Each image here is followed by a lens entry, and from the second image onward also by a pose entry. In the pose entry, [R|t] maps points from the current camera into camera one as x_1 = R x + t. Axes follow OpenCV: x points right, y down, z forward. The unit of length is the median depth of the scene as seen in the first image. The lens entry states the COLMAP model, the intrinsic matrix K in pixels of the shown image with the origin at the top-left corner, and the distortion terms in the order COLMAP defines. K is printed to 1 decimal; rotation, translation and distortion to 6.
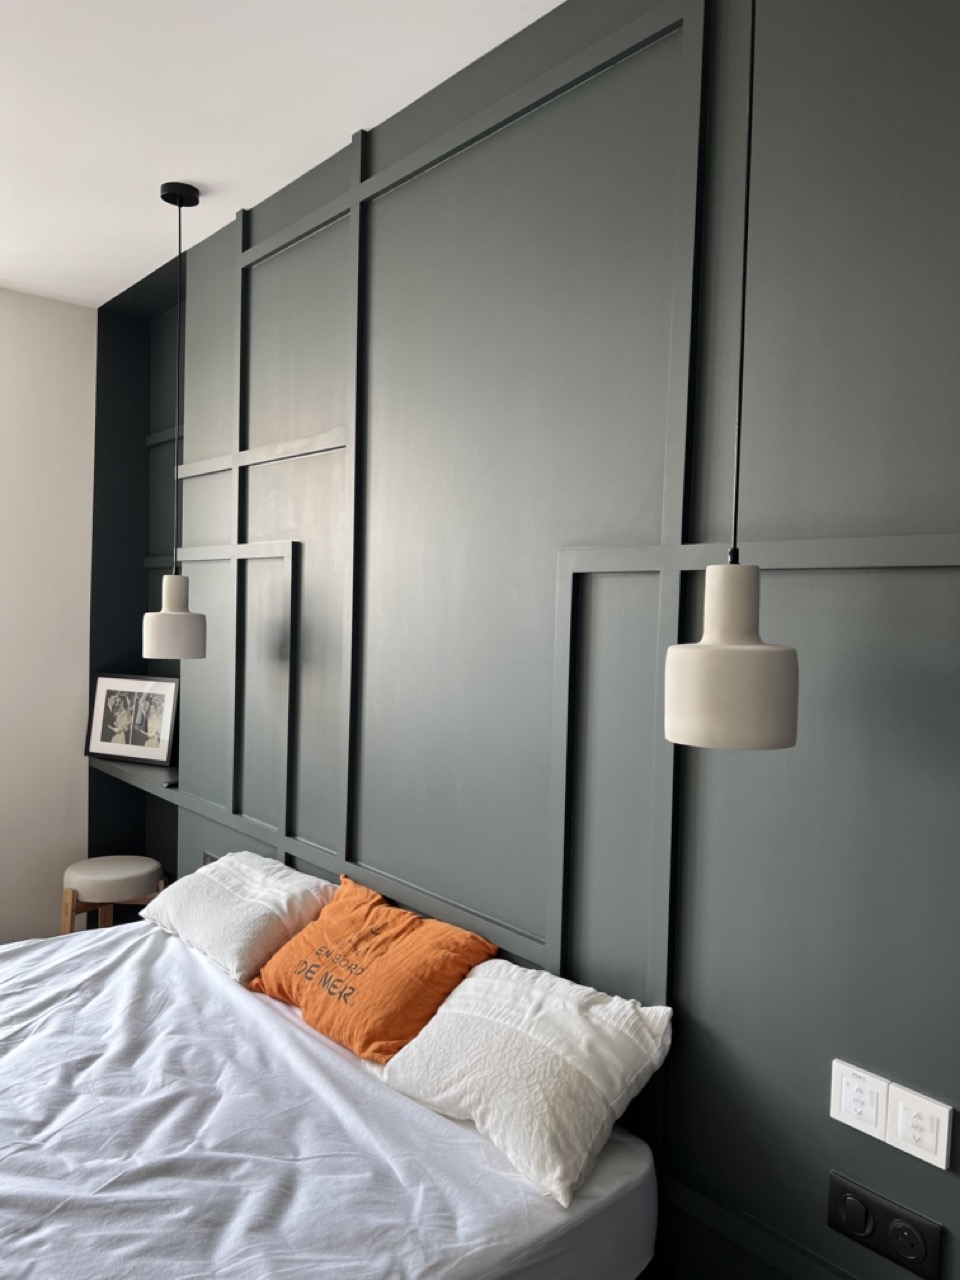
lens RADIAL K [[964.6, 0, 473.3], [0, 964.6, 646.6], [0, 0, 1]] dist [0.049028, -0.056728]
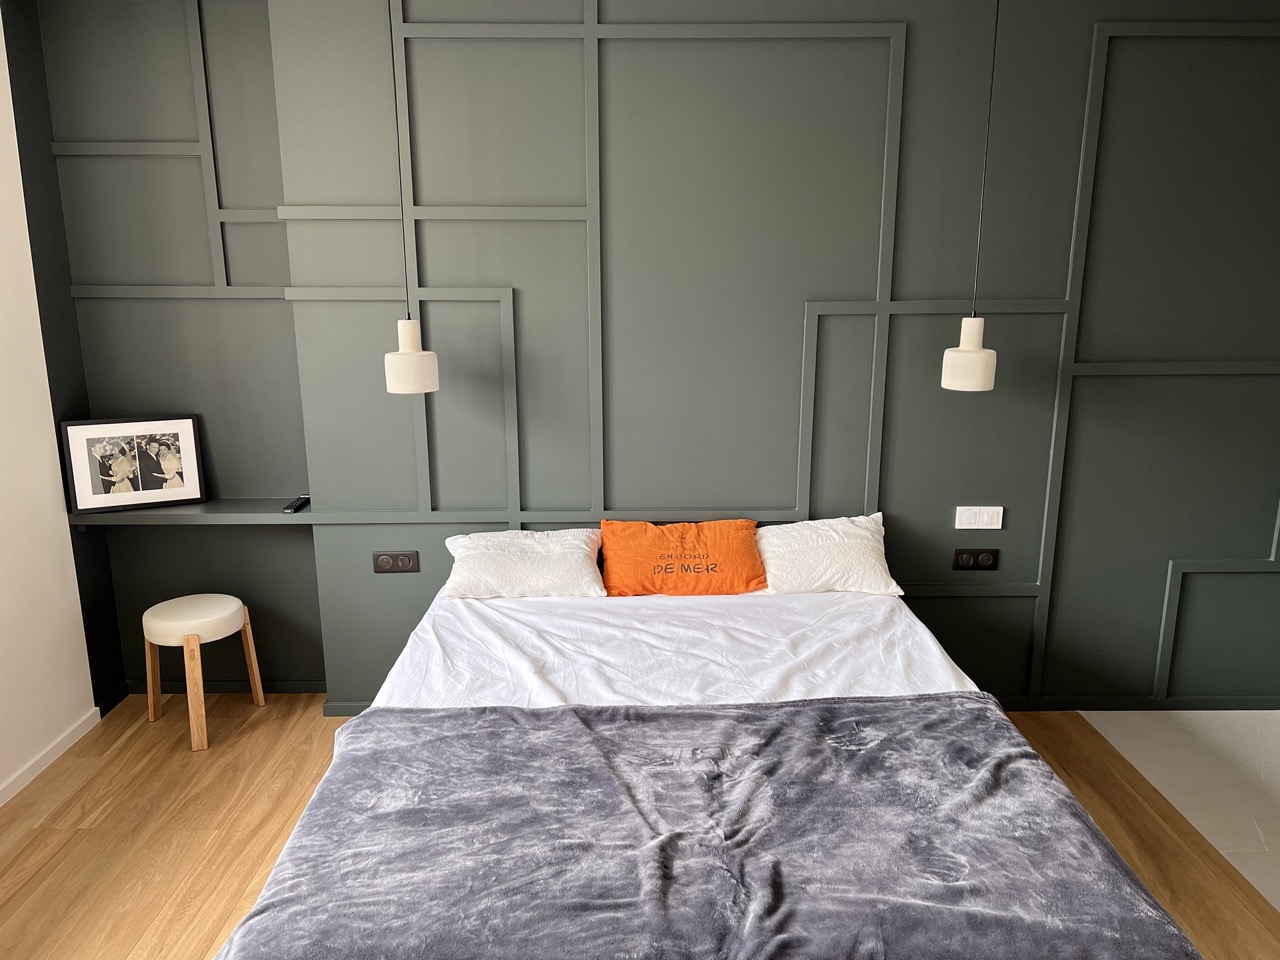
lens RADIAL K [[964.6, 0, 637.6], [0, 964.6, 482.1], [0, 0, 1]] dist [0.049028, -0.056728]
pose [[0.624949, -0.203764, 0.753604, -1.111617], [0.053378, 0.974229, 0.219153, -0.131327], [-0.778838, -0.096734, 0.619720, 0.040651]]
